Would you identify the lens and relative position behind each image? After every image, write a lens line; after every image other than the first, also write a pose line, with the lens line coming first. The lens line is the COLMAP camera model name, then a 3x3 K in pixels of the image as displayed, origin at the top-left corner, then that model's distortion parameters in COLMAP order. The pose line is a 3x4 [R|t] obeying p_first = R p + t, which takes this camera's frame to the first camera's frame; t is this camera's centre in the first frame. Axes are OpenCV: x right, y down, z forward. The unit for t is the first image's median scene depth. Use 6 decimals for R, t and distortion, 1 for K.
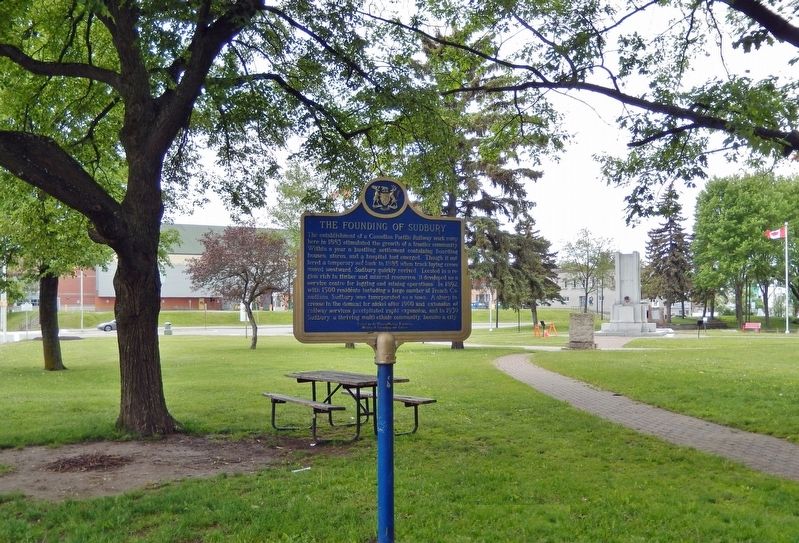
lens RADIAL K [[762.0, 0, 399.3], [0, 762.0, 271.9], [0, 0, 1]] dist [0.005487, 0.000000]
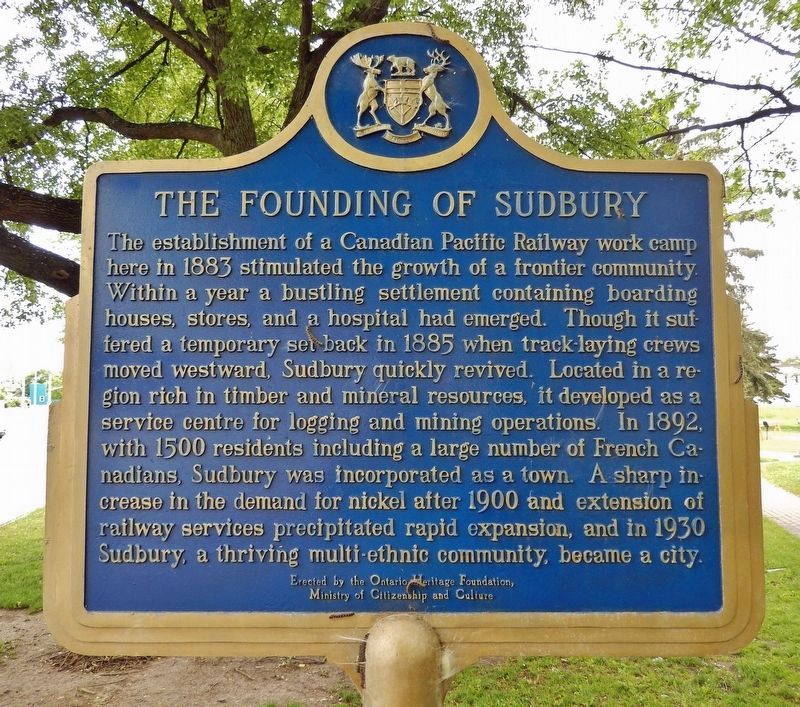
lens RADIAL K [[715.0, 0, 399.6], [0, 715.0, 347.5], [0, 0, 1]] dist [0.014165, -0.017034]
pose [[0.962750, -0.018337, -0.269770, 0.046088], [0.010209, 0.999452, -0.031500, -0.001739], [0.270200, 0.027573, 0.962409, 0.758612]]
